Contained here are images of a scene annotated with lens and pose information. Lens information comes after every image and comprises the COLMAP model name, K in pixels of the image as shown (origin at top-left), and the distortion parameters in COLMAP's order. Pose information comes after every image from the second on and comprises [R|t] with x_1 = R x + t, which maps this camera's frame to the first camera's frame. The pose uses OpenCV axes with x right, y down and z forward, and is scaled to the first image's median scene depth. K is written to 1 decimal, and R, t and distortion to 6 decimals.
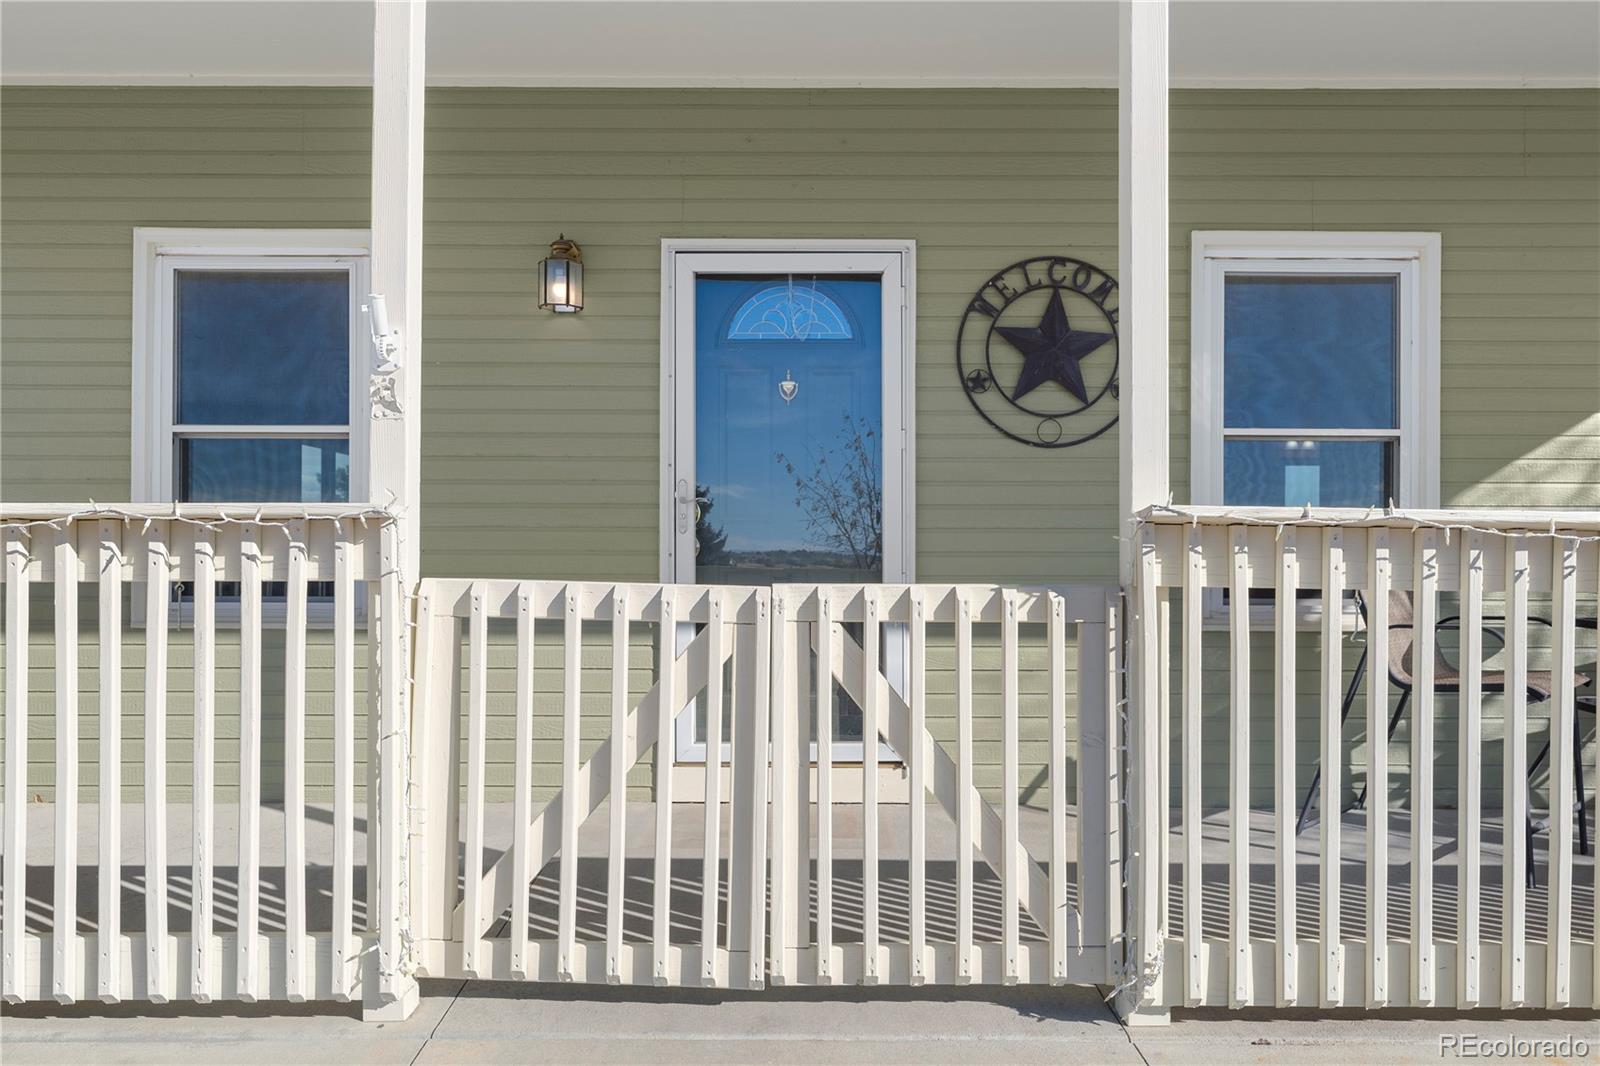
lens RADIAL K [[1080.2, 0, 802.2], [0, 1080.2, 537.4], [0, 0, 1]] dist [0.001071, 0.000354]
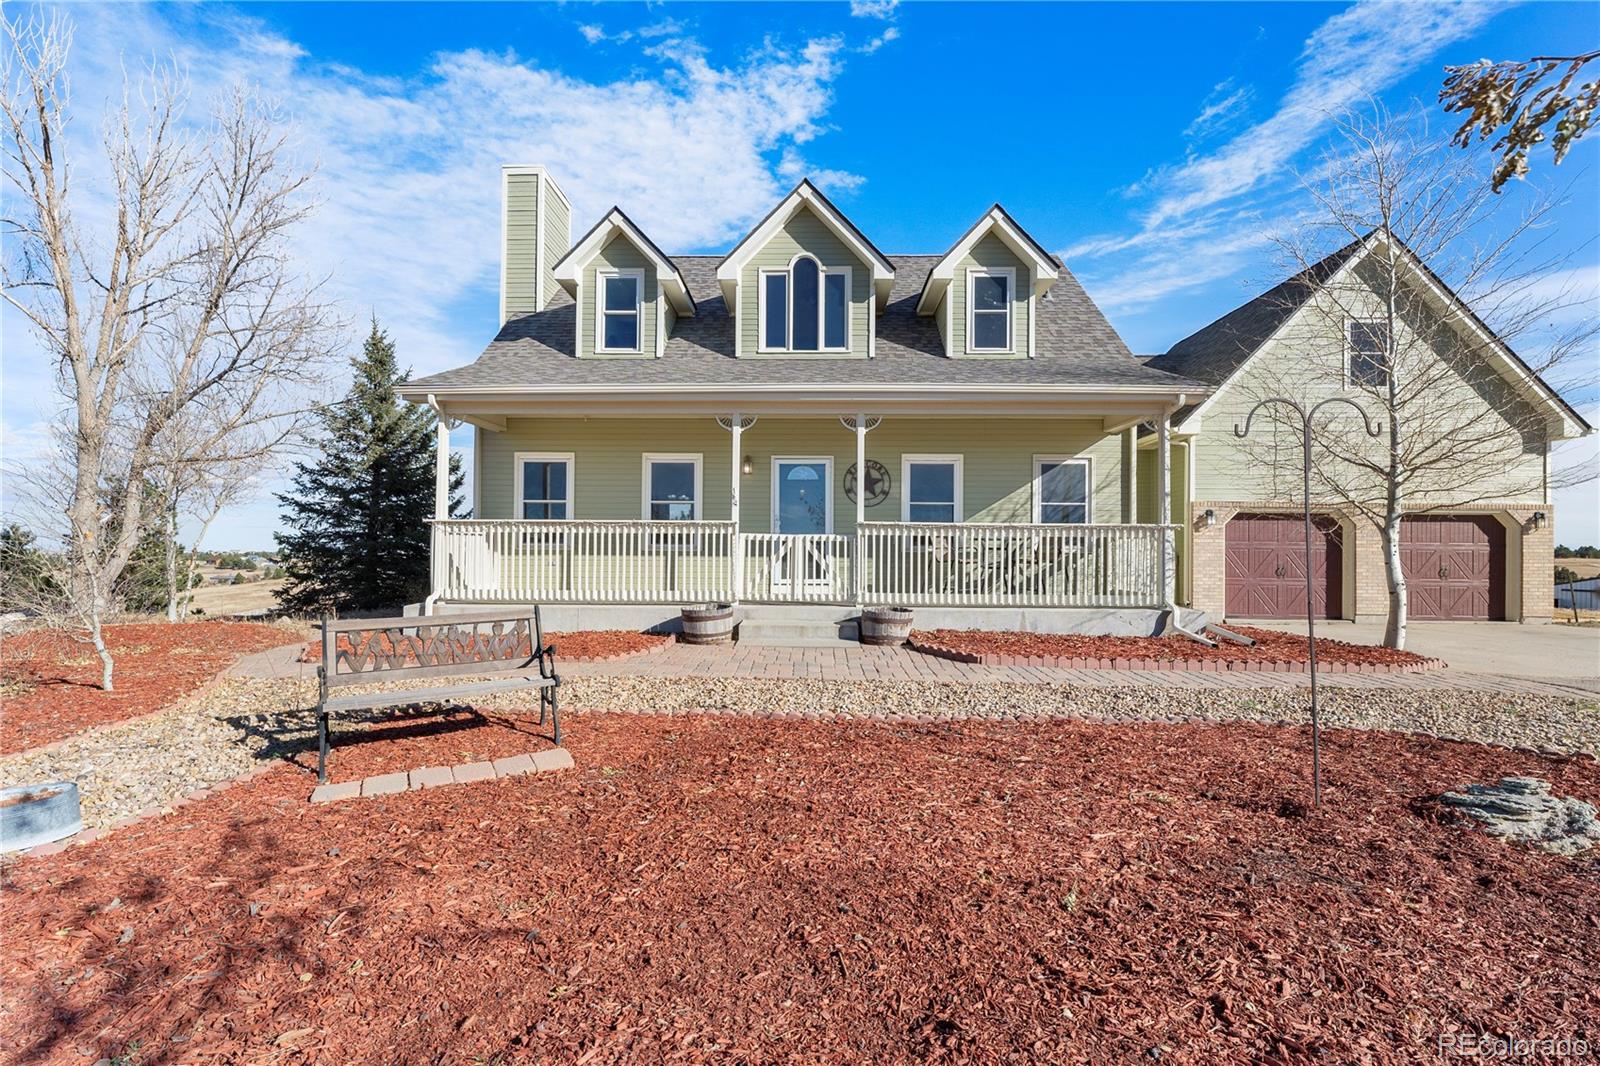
lens RADIAL K [[630.7, 0, 799.7], [0, 630.7, 548.5], [0, 0, 1]] dist [0.009446, 0.000215]
pose [[0.999691, 0.004944, -0.024361, 0.042709], [-0.004634, 0.999908, 0.012749, 0.048375], [0.024422, -0.012632, 0.999622, -1.588147]]
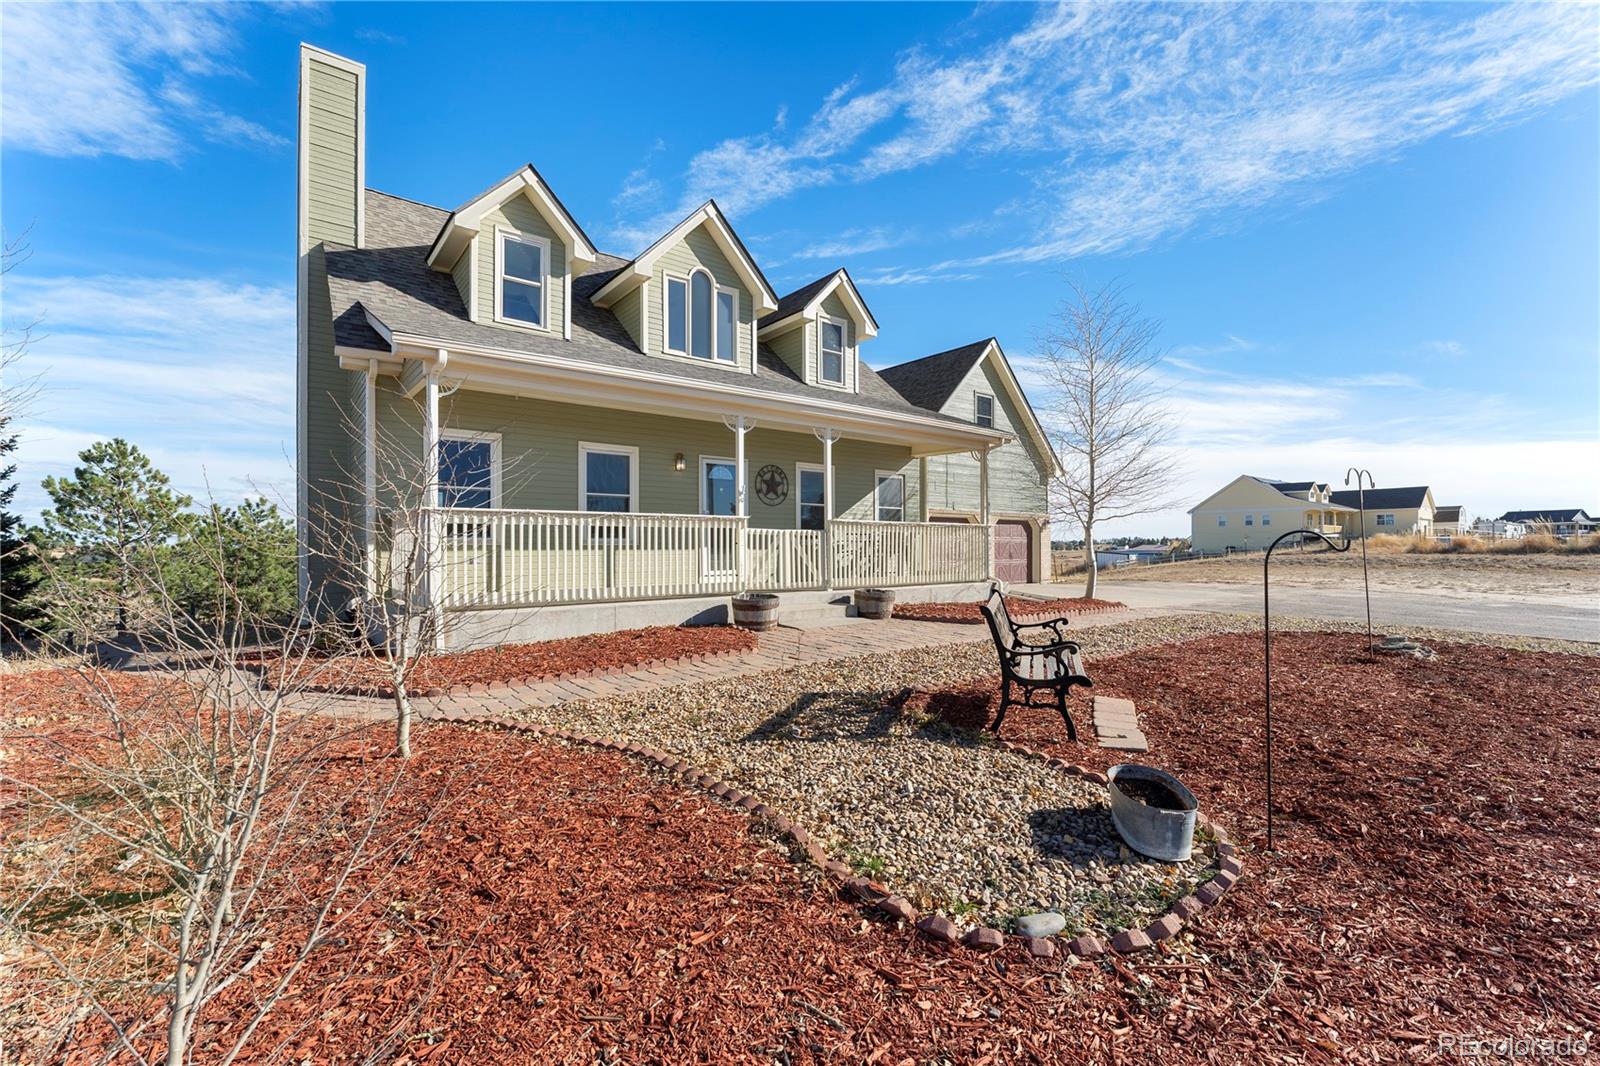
lens RADIAL K [[677.8, 0, 800.9], [0, 677.8, 525.2], [0, 0, 1]] dist [0.001268, 0.000035]
pose [[0.793613, 0.015867, 0.608216, -1.676927], [-0.007657, 0.999841, -0.016091, 0.052885], [-0.608374, 0.008113, 0.793609, -1.614000]]
